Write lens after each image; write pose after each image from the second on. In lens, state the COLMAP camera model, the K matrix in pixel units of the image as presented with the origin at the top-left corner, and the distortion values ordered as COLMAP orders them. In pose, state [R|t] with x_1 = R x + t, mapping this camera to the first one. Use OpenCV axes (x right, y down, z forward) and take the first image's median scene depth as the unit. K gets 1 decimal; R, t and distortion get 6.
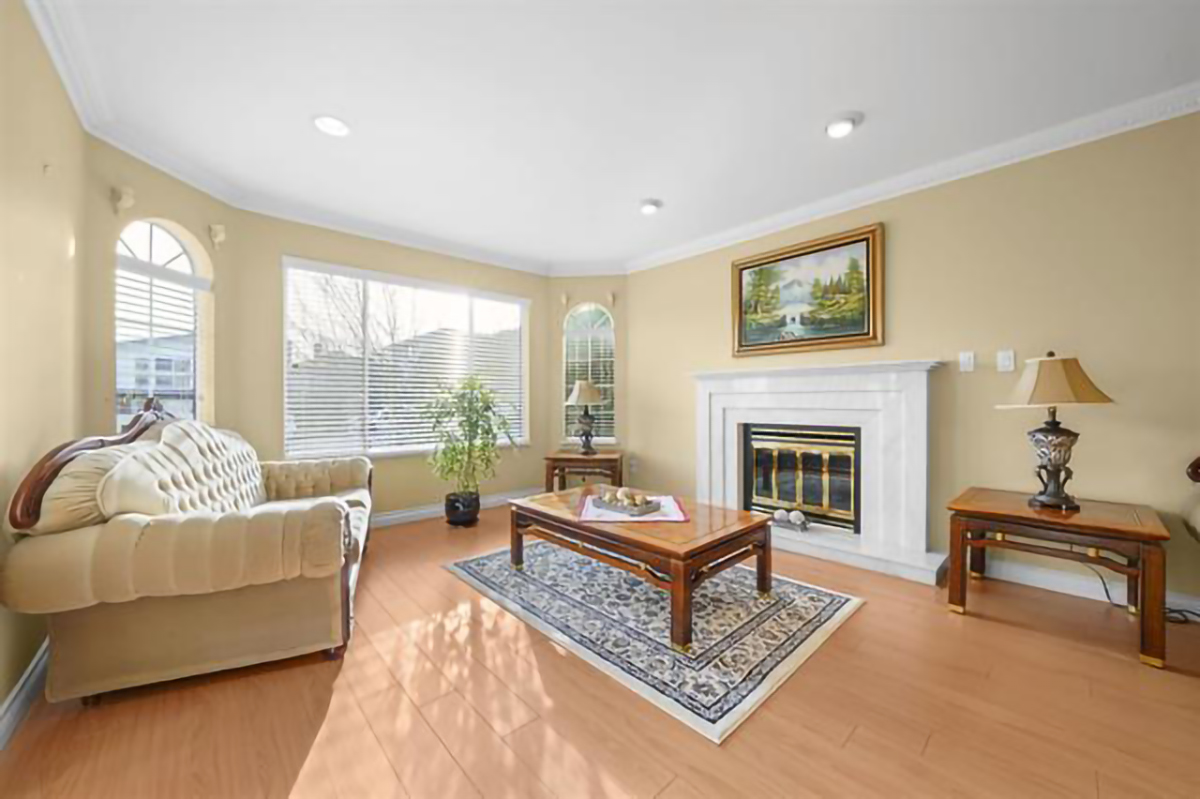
lens RADIAL K [[439.1, 0, 600.0], [0, 439.1, 399.5], [0, 0, 1]] dist [-0.008410, 0.000003]
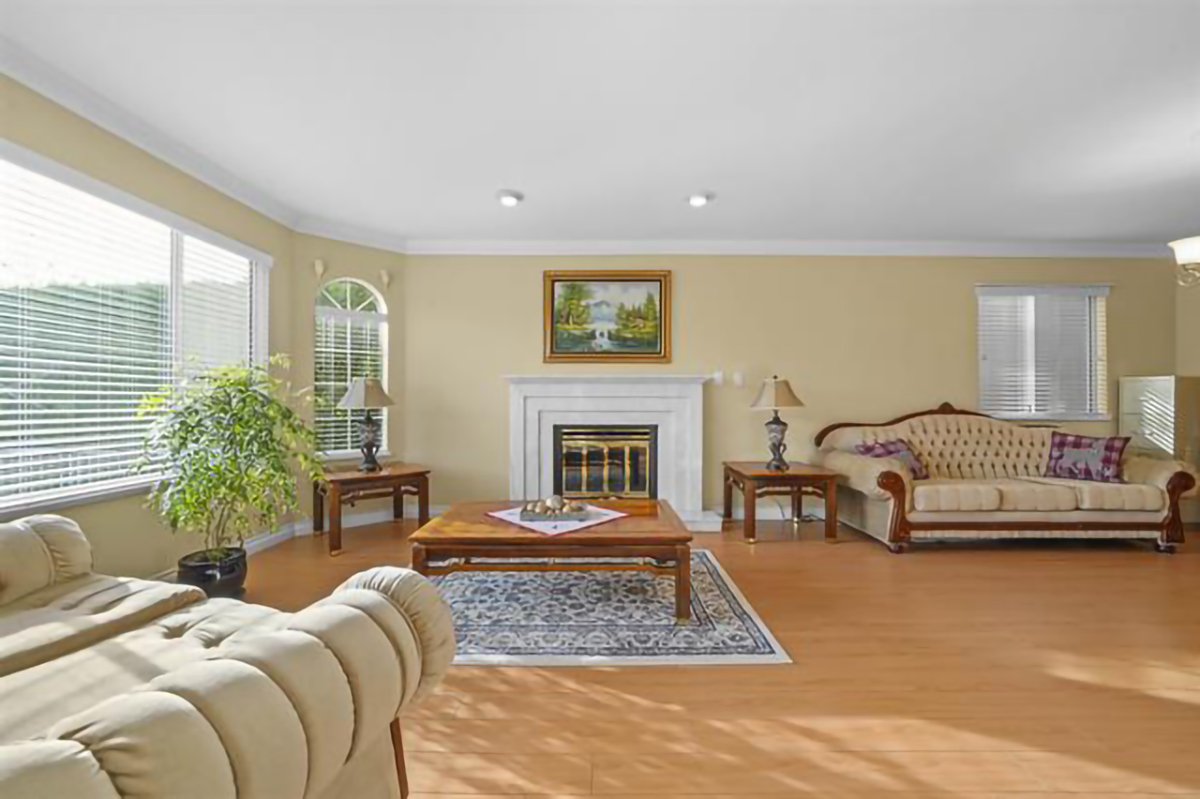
lens RADIAL K [[450.7, 0, 600.0], [0, 450.7, 399.5], [0, 0, 1]] dist [-0.012274, -0.000019]
pose [[0.684131, 0.009984, 0.729291, -0.448926], [-0.006087, 0.999950, -0.007980, 0.000045], [-0.729334, 0.001020, 0.684157, 0.193940]]
